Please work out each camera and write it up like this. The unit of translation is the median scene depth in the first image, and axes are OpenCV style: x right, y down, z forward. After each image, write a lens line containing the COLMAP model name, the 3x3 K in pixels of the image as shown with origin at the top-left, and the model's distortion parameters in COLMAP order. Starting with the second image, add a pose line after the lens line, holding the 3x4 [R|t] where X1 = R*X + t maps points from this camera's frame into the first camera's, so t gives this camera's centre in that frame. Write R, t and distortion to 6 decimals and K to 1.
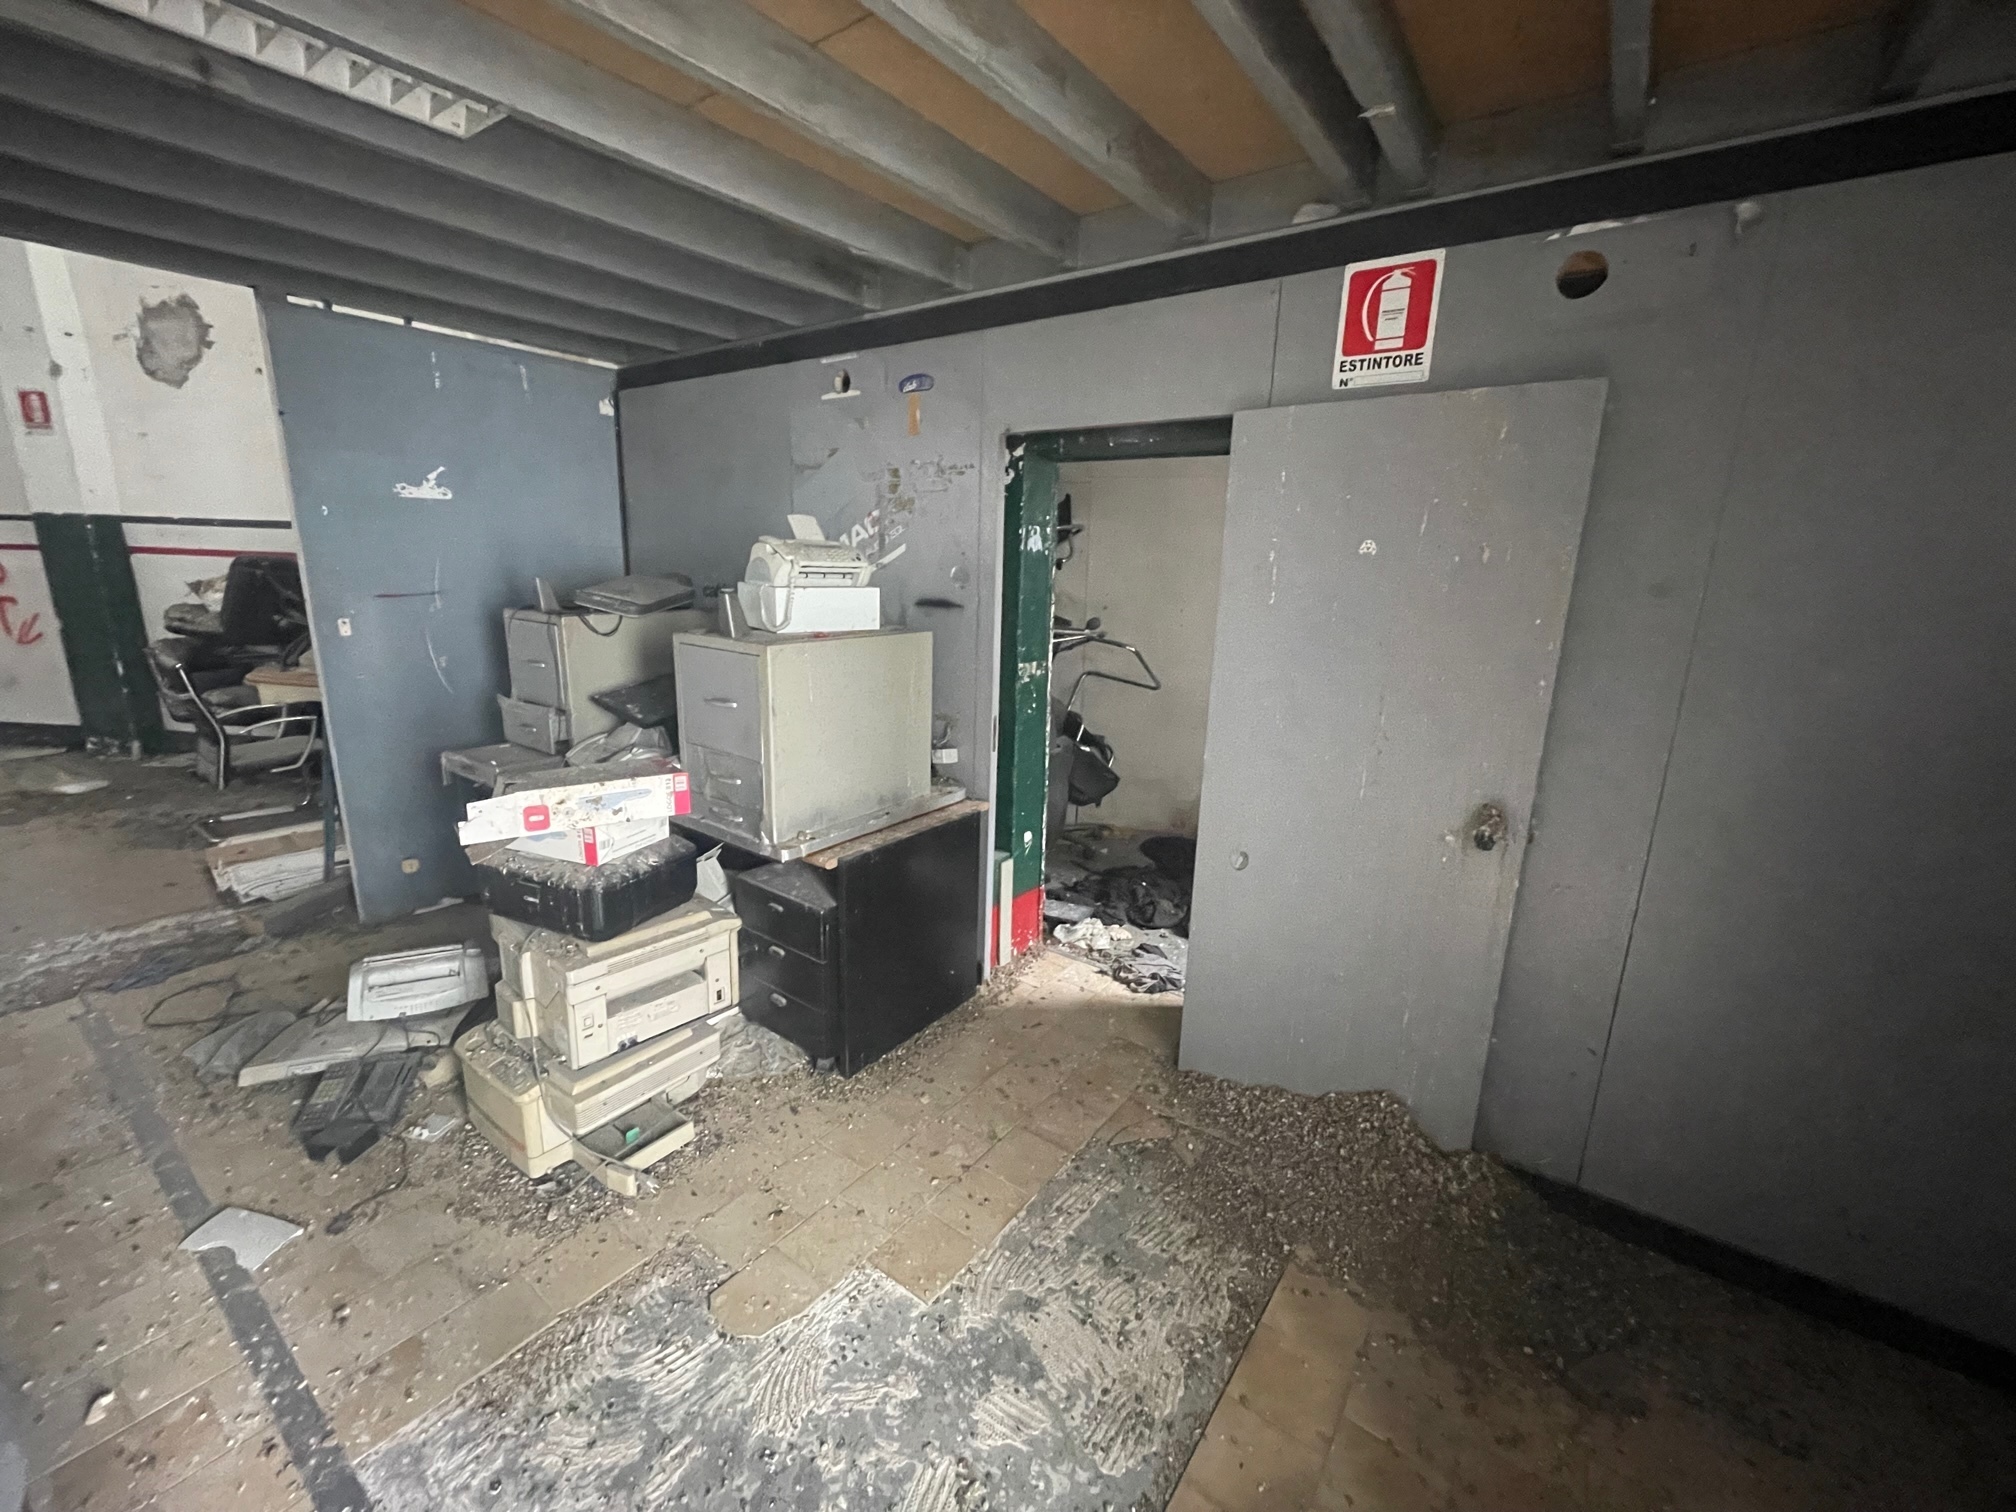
lens RADIAL K [[809.7, 0, 1010.6], [0, 809.7, 753.0], [0, 0, 1]] dist [-0.002920, -0.000319]
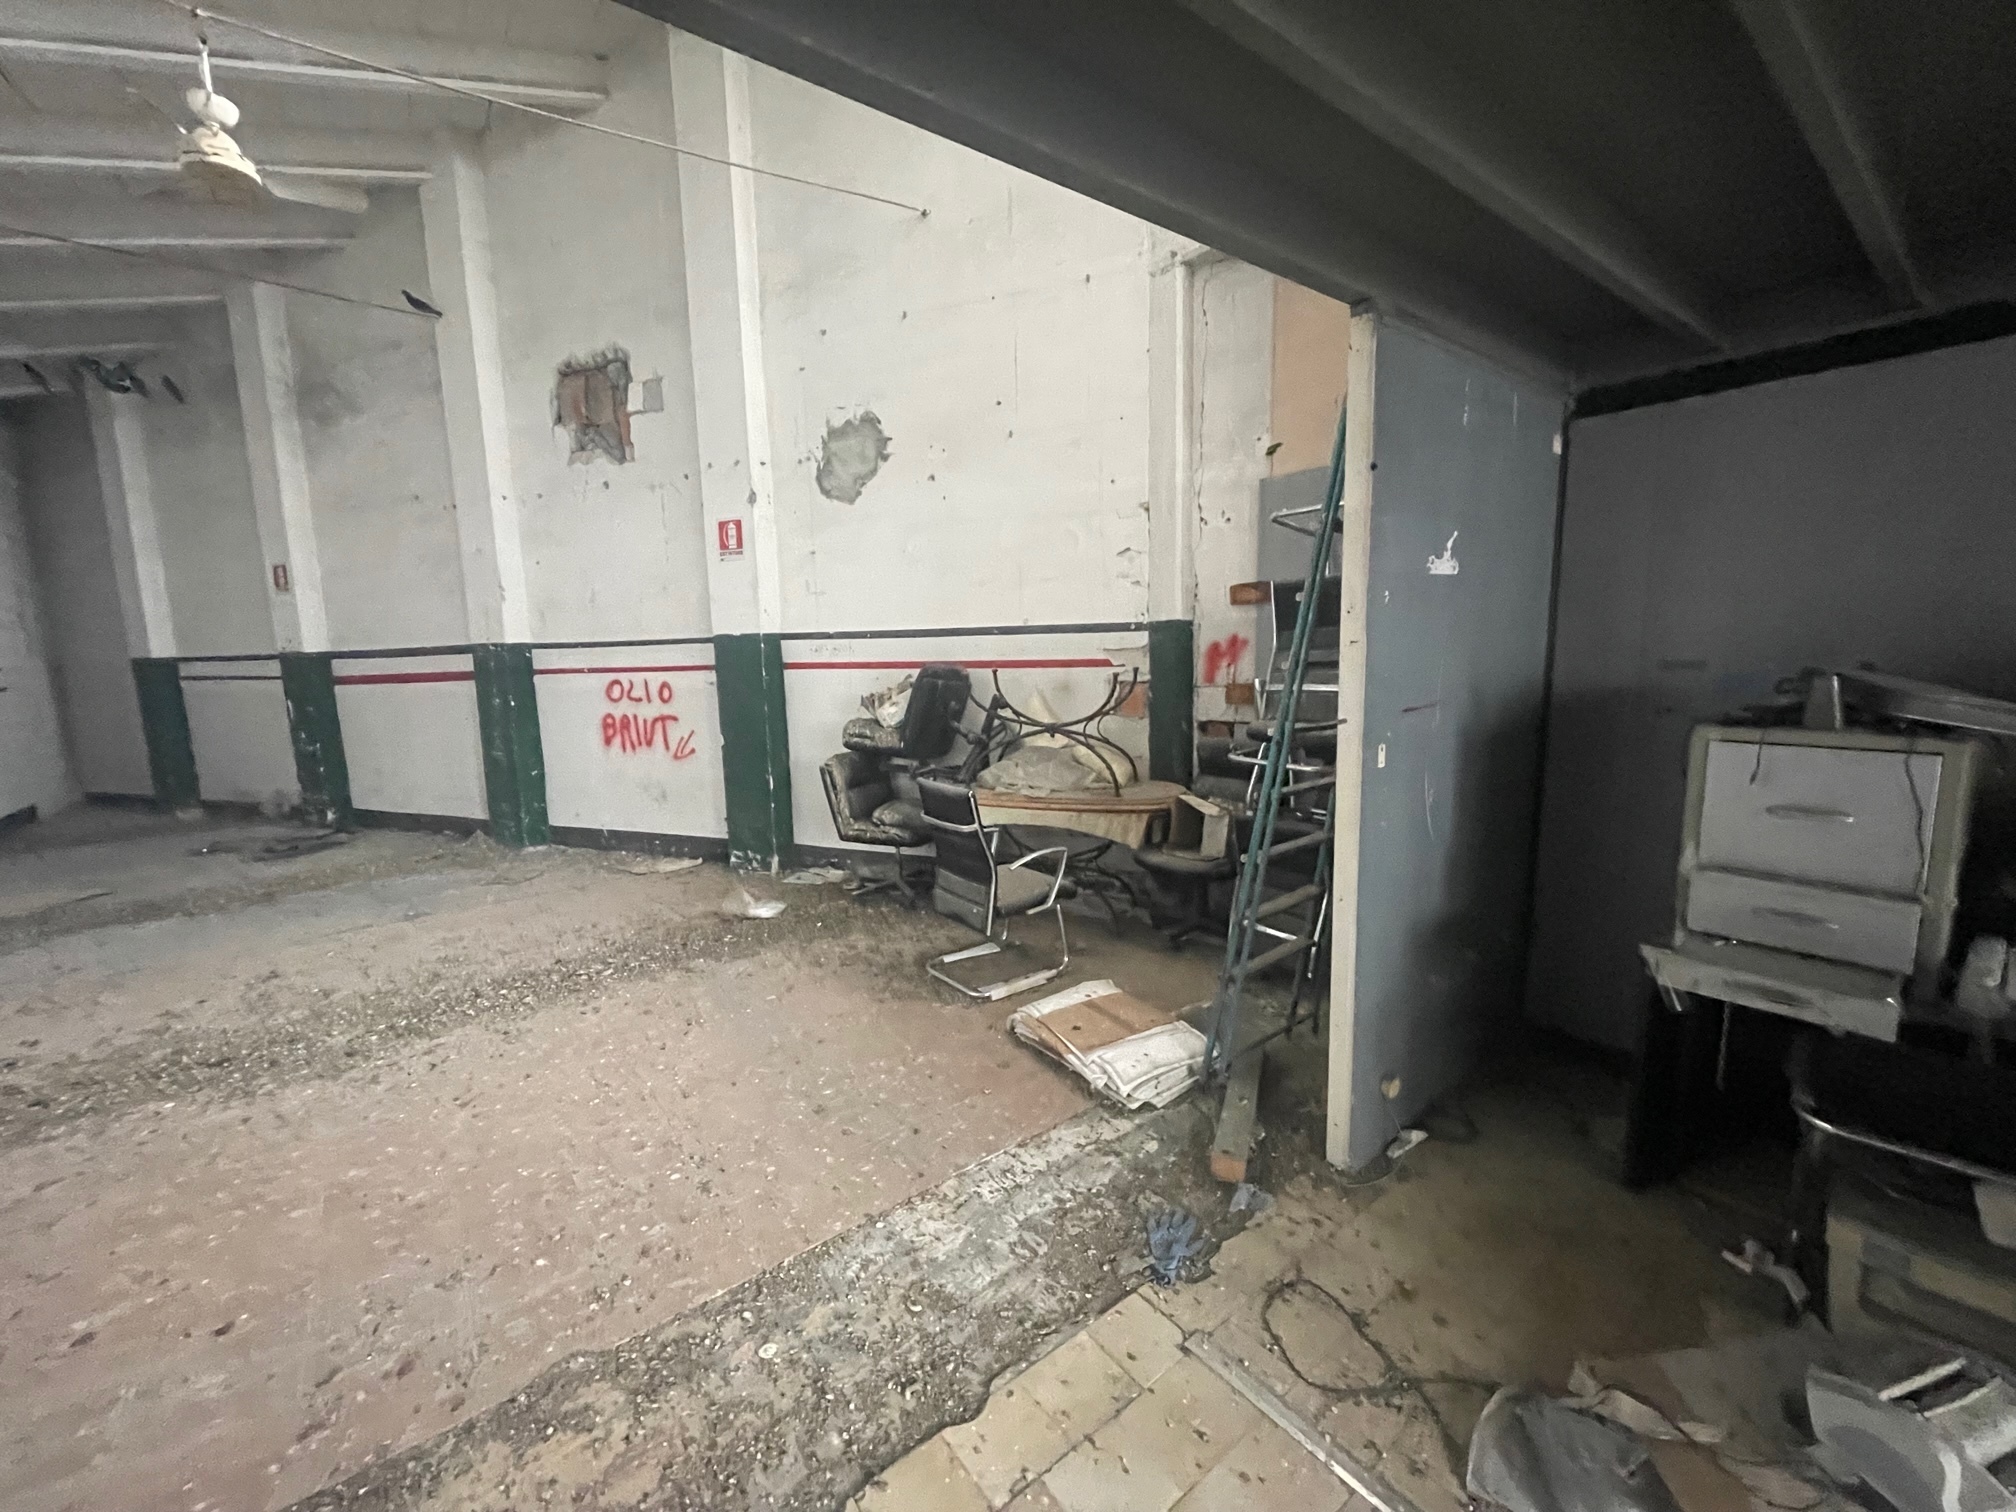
lens RADIAL K [[809.7, 0, 1009.6], [0, 809.7, 753.4], [0, 0, 1]] dist [-0.002920, -0.000319]
pose [[0.957394, -0.015812, -0.288350, -0.999493], [-0.013006, 0.995126, -0.097749, -0.090132], [0.288490, 0.097335, 0.952523, 0.238970]]
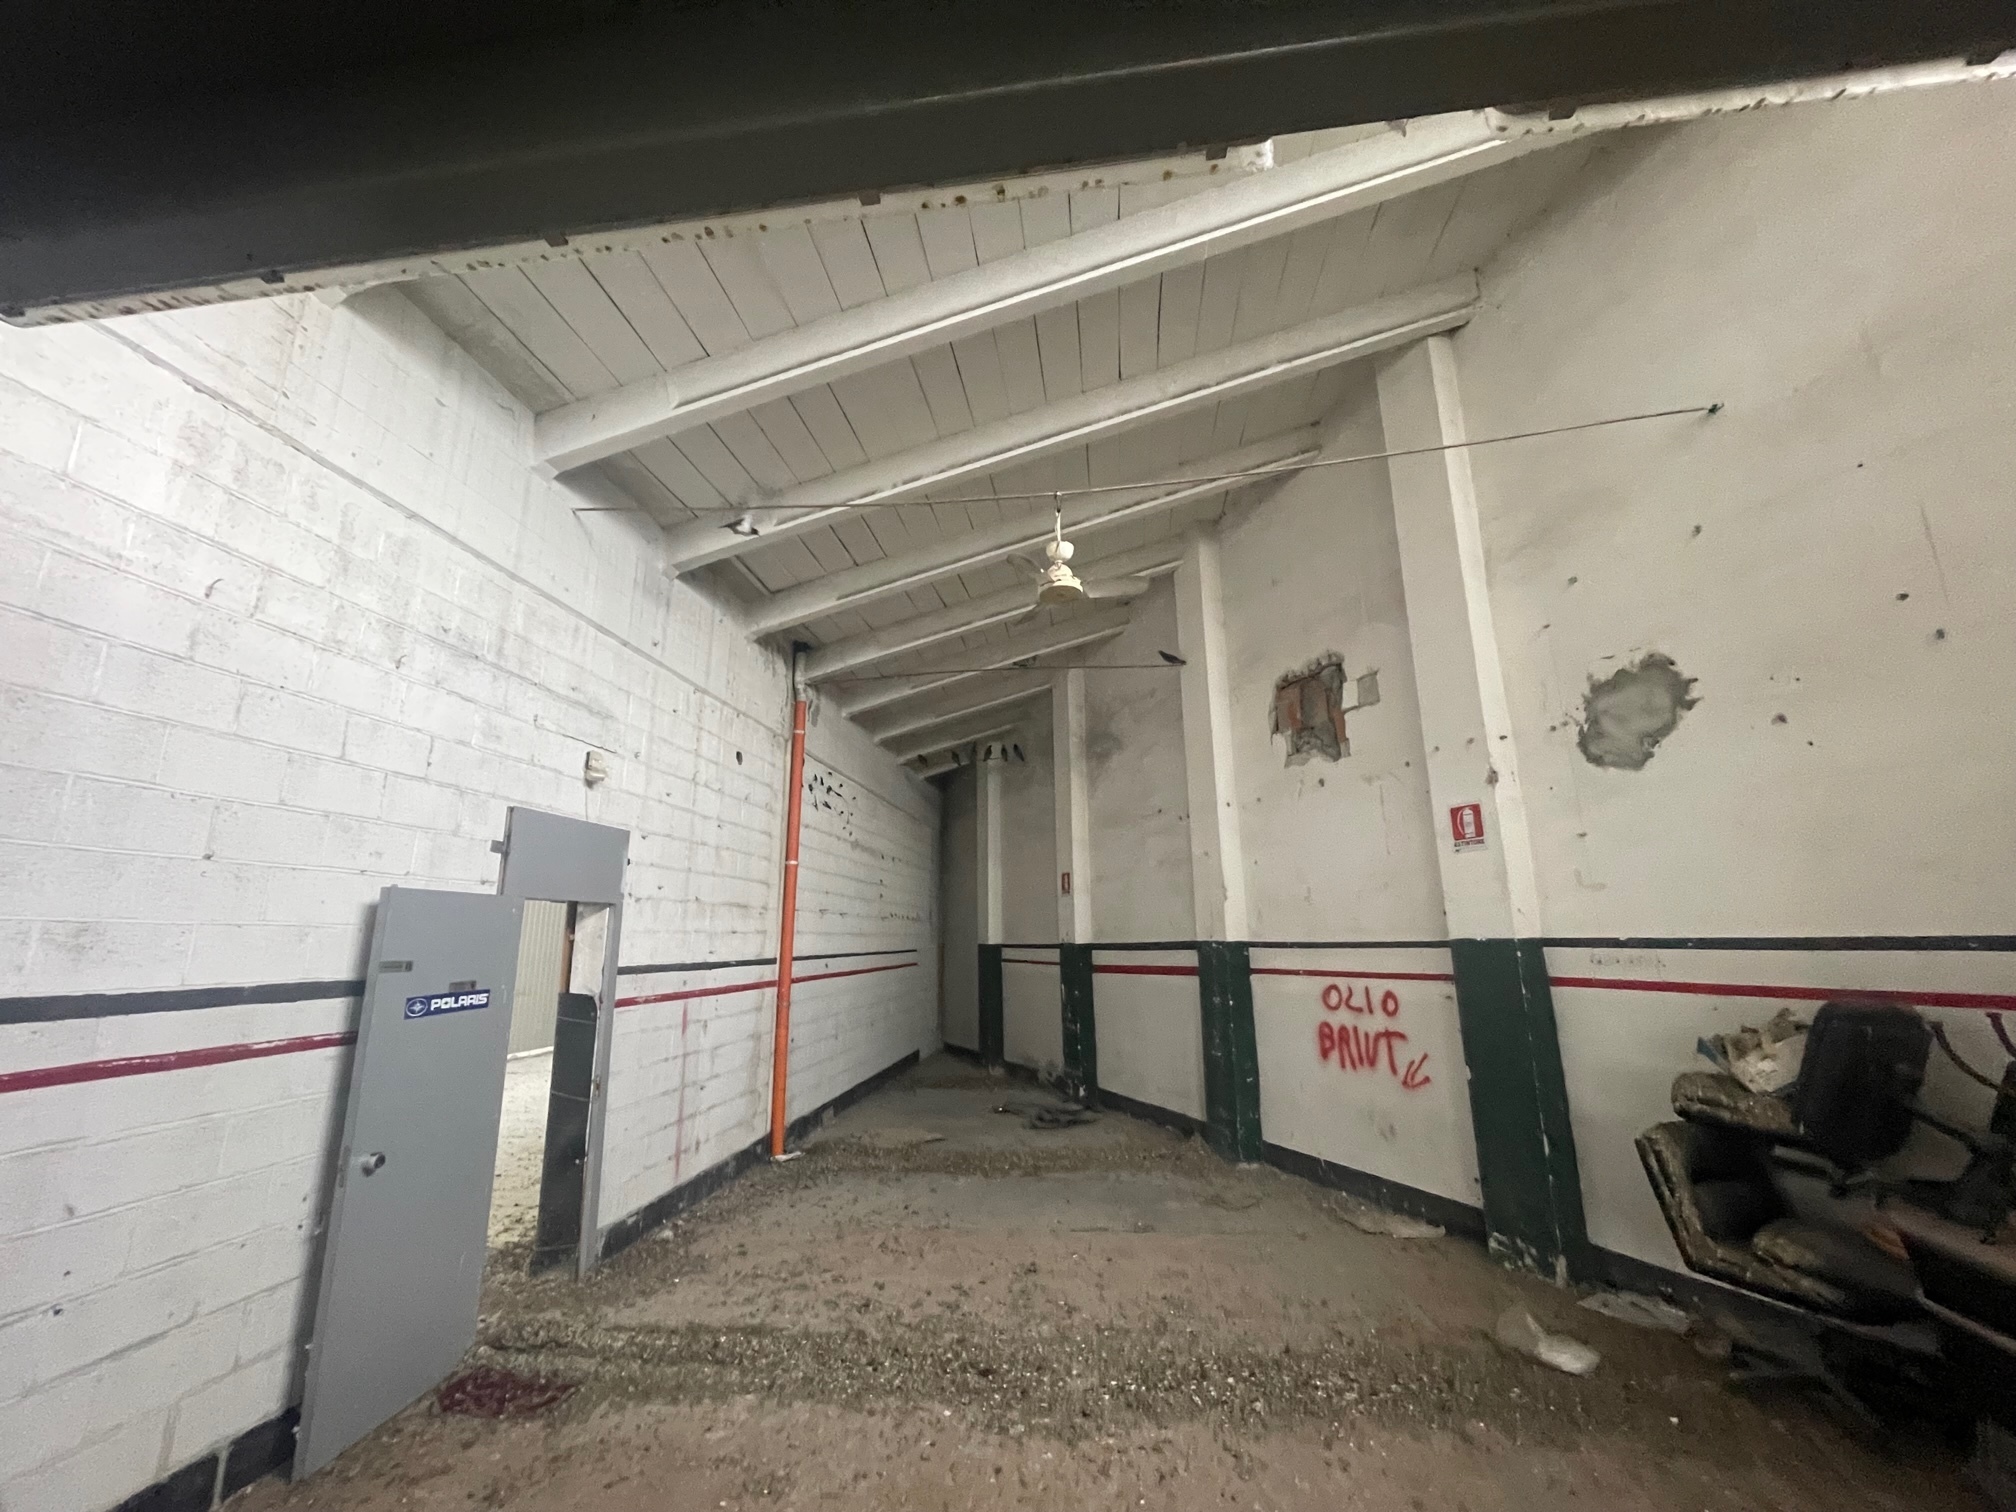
lens RADIAL K [[809.7, 0, 1015.1], [0, 809.7, 755.4], [0, 0, 1]] dist [-0.002920, -0.000319]
pose [[0.478835, -0.229721, -0.847317, -1.181603], [-0.176997, 0.920077, -0.349471, -0.166453], [0.859878, 0.317312, 0.399905, 0.327467]]
